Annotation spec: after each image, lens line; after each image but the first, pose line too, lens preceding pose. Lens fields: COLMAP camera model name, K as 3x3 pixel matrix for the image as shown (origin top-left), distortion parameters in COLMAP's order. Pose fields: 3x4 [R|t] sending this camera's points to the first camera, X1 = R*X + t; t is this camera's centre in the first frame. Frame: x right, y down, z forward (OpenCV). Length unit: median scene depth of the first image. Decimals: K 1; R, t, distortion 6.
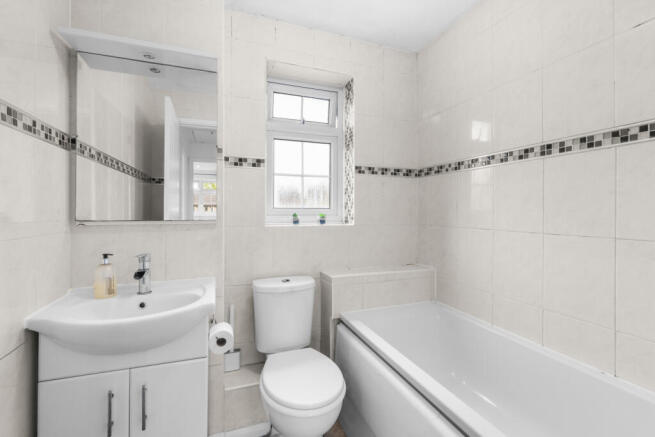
lens RADIAL K [[290.7, 0, 324.2], [0, 290.7, 212.5], [0, 0, 1]] dist [-0.006326, 0.000170]
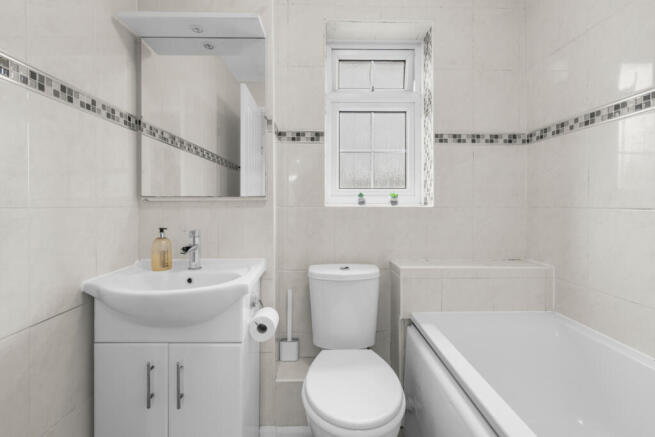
lens RADIAL K [[291.8, 0, 326.3], [0, 291.8, 206.4], [0, 0, 1]] dist [-0.003335, -0.000069]
pose [[0.944623, -0.002136, -0.328150, 0.100639], [0.002534, 0.999996, 0.000786, 0.047475], [0.328147, -0.001574, 0.944625, 0.150480]]
